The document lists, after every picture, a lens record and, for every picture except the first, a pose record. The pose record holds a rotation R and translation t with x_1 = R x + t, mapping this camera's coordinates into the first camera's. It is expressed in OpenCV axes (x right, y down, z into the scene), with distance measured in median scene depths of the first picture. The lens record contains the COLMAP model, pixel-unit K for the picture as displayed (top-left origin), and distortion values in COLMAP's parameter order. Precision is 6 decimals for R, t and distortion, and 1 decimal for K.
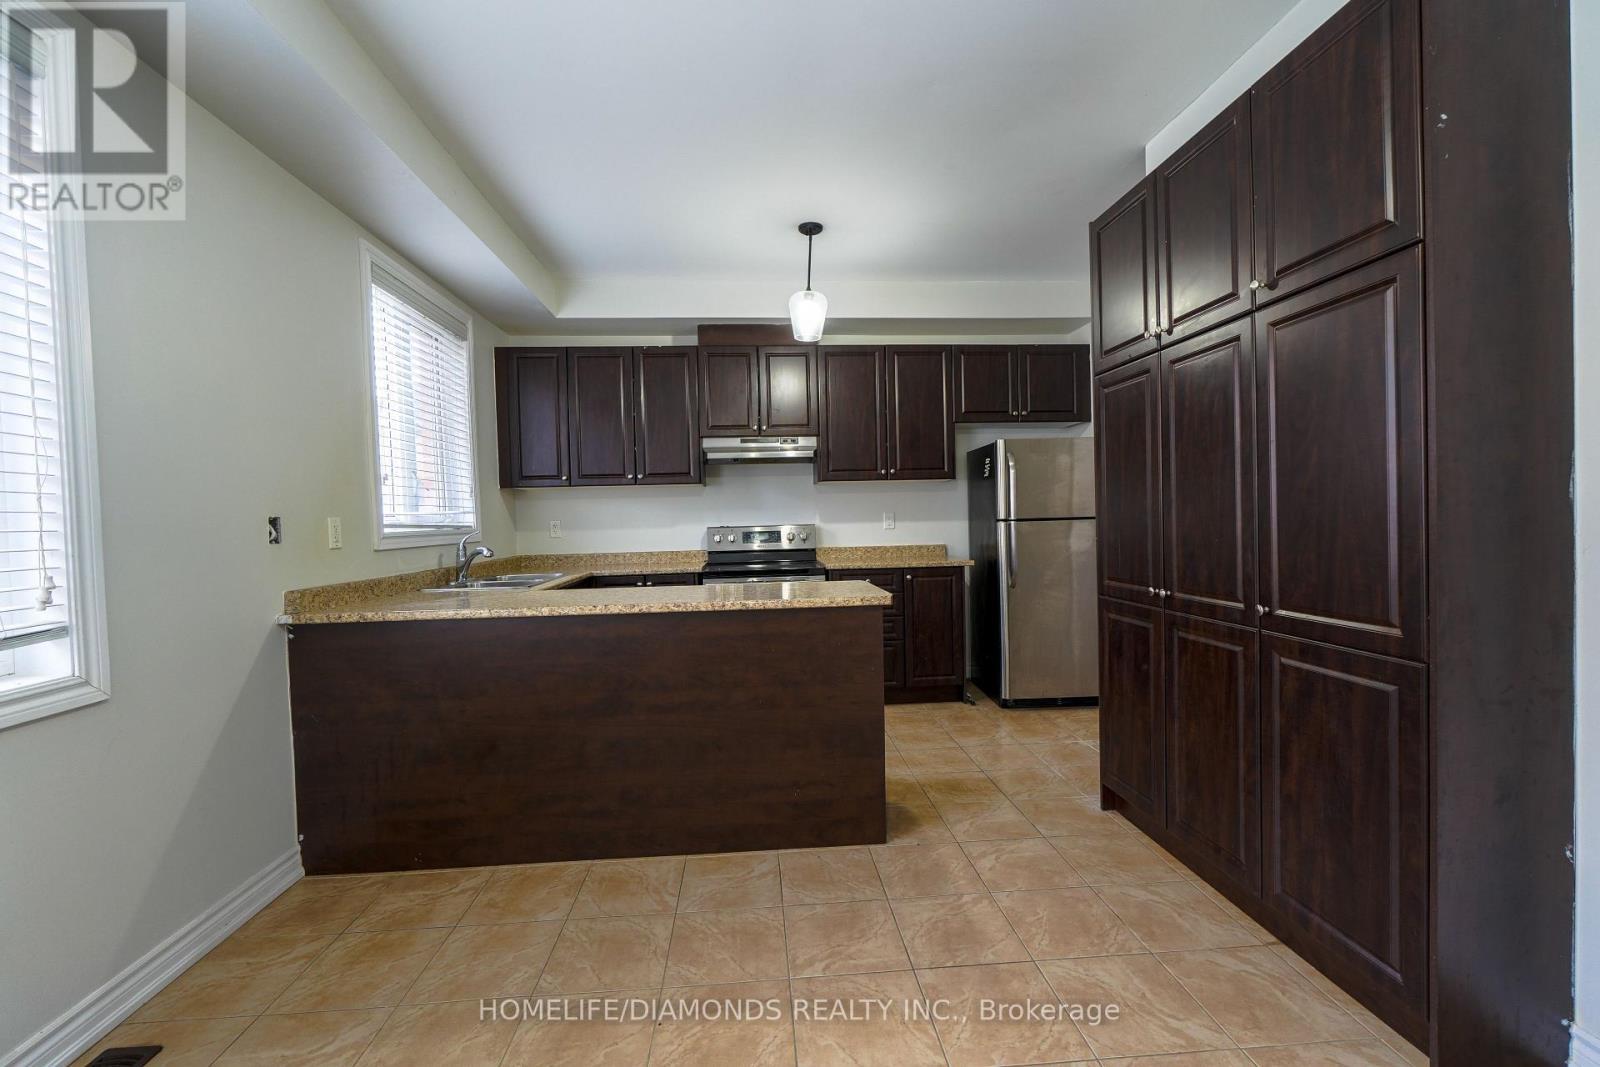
lens RADIAL K [[673.2, 0, 794.7], [0, 673.2, 533.9], [0, 0, 1]] dist [-0.004013, 0.000830]
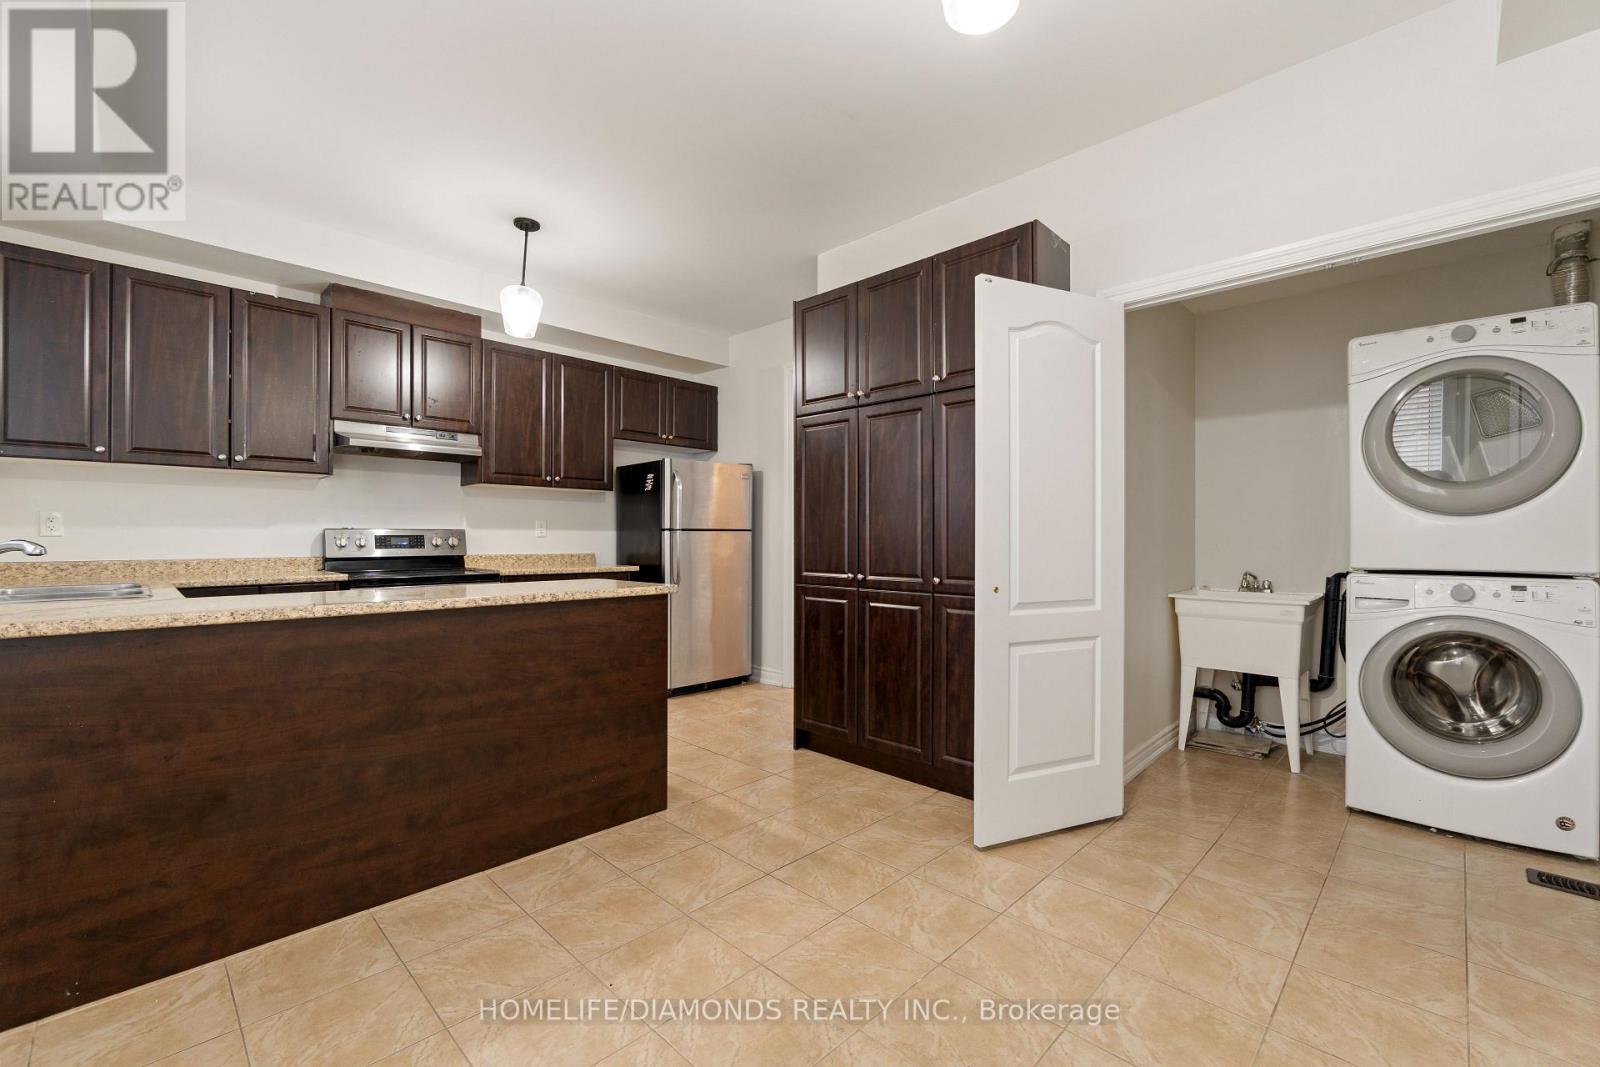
lens RADIAL K [[674.5, 0, 805.5], [0, 674.5, 539.1], [0, 0, 1]] dist [-0.009205, 0.000086]
pose [[0.744530, 0.023706, 0.667167, -0.271978], [-0.004489, 0.999524, -0.030506, 0.028769], [-0.667573, 0.019718, 0.744283, 0.005688]]
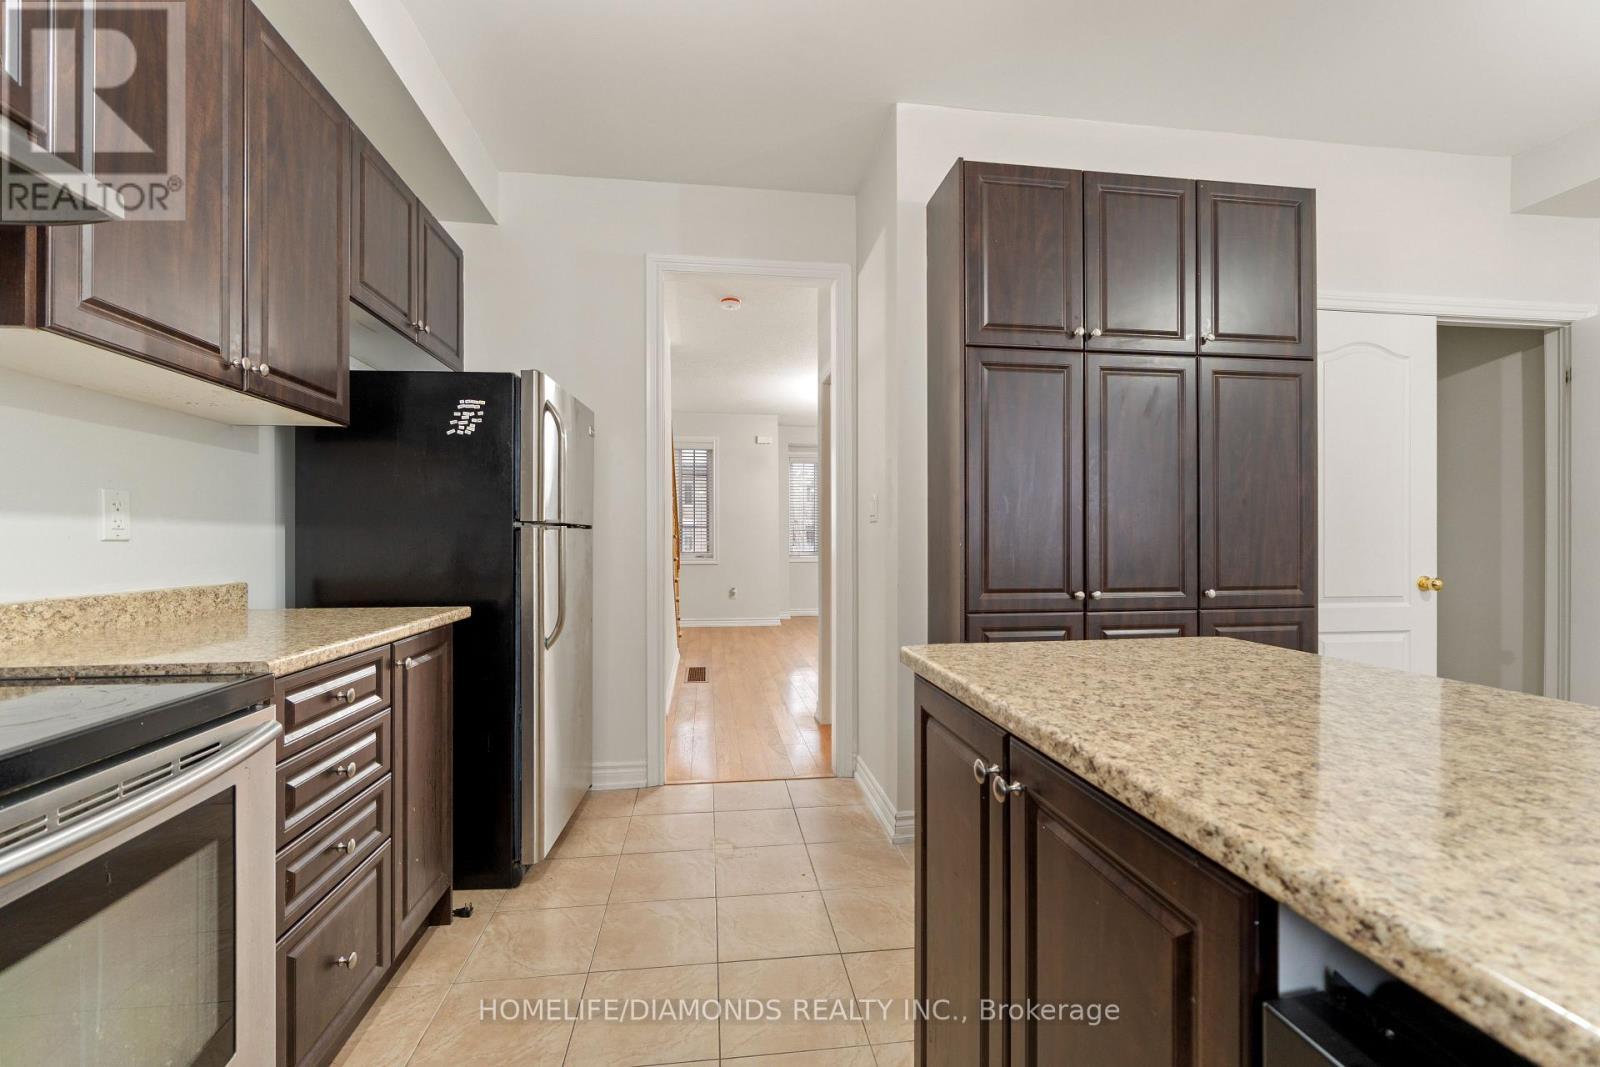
lens RADIAL K [[673.2, 0, 794.7], [0, 673.2, 533.9], [0, 0, 1]] dist [-0.004013, 0.000830]
pose [[-0.054402, 0.029255, 0.998090, -0.230817], [0.025003, 0.999297, -0.027927, 0.007769], [-0.998206, 0.023436, -0.055095, 0.821069]]
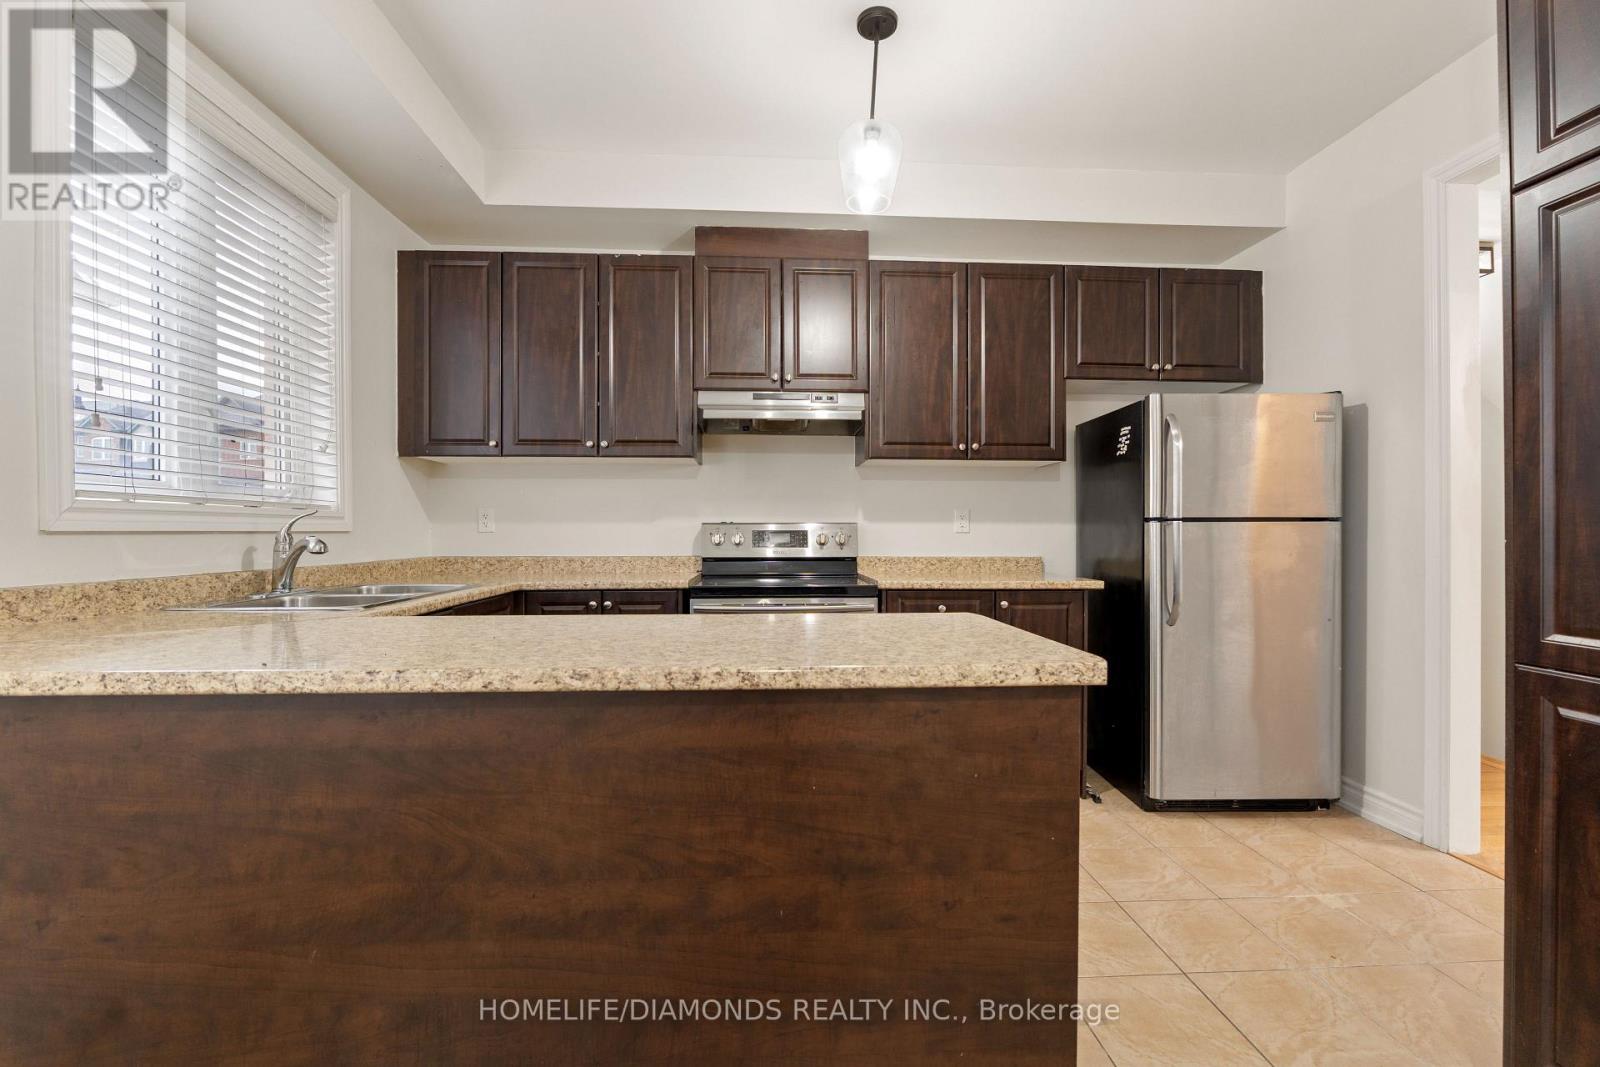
lens RADIAL K [[673.2, 0, 794.7], [0, 673.2, 533.9], [0, 0, 1]] dist [-0.004013, 0.000830]
pose [[0.999514, 0.024978, -0.018637, -0.024304], [-0.025382, 0.999441, -0.021778, 0.016189], [0.018083, 0.022240, 0.999589, 0.349169]]
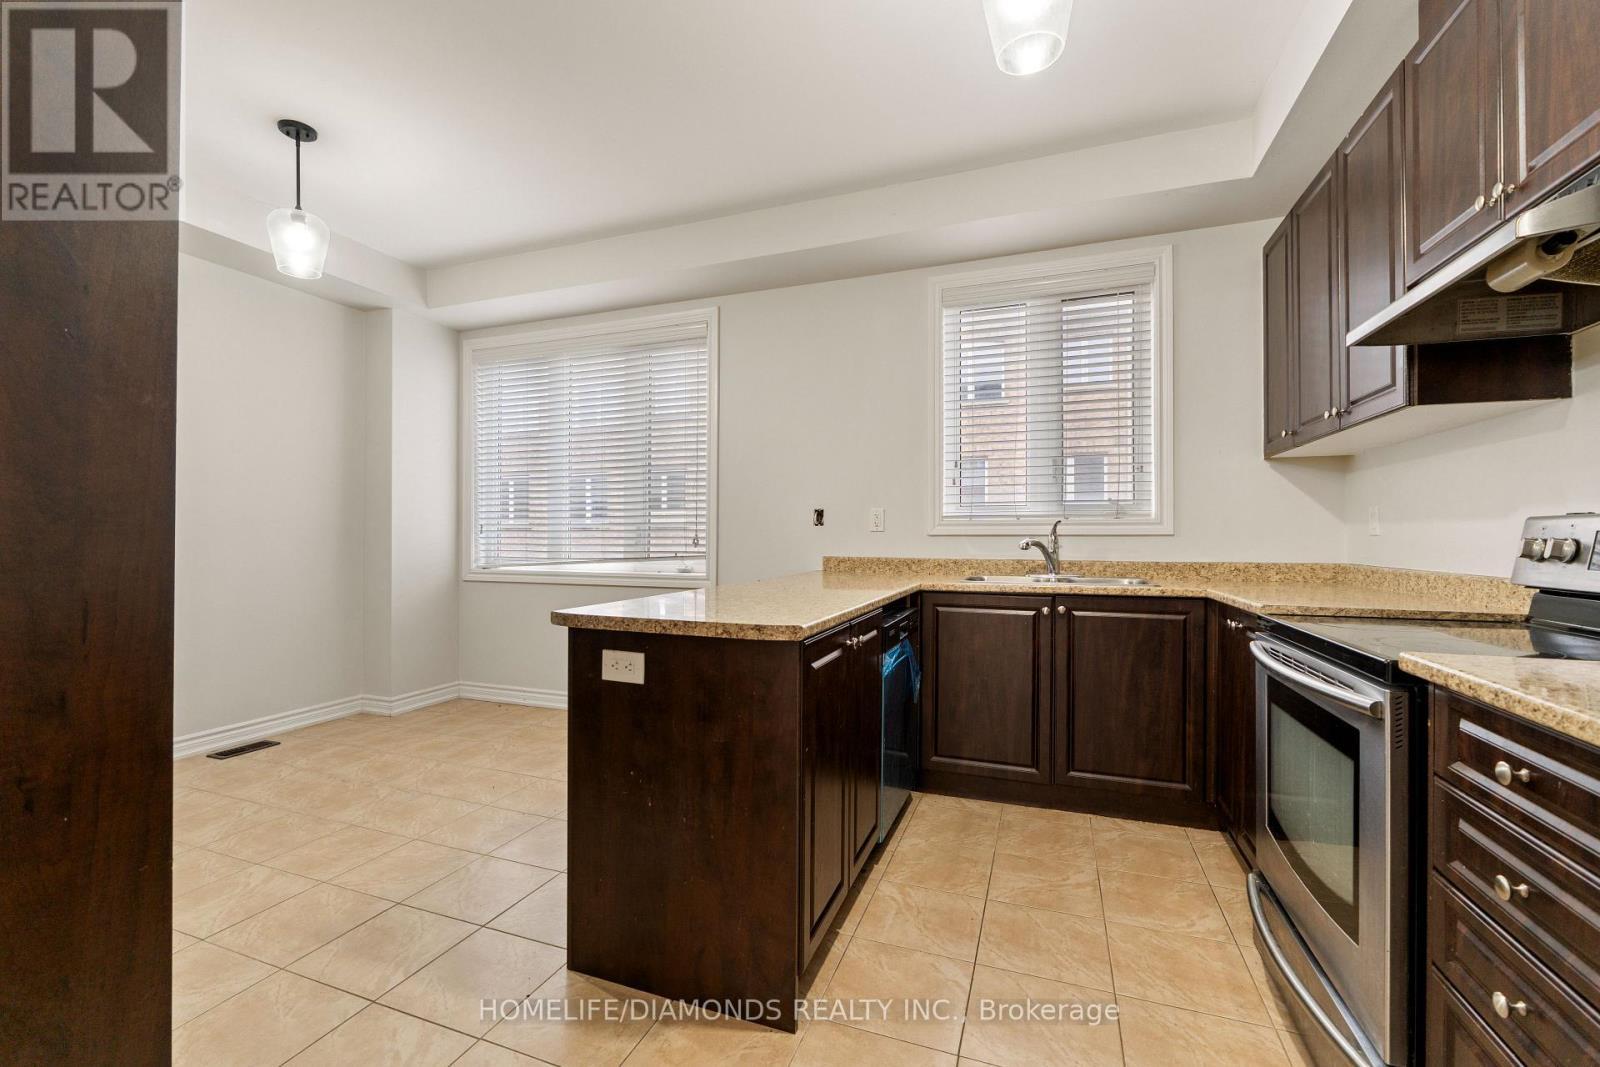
lens RADIAL K [[670.4, 0, 800.5], [0, 670.4, 528.7], [0, 0, 1]] dist [-0.006971, 0.000826]
pose [[-0.415717, 0.017550, -0.909325, 0.388201], [-0.011277, 0.999637, 0.024449, -0.009054], [0.909424, 0.020418, -0.415369, 0.907545]]
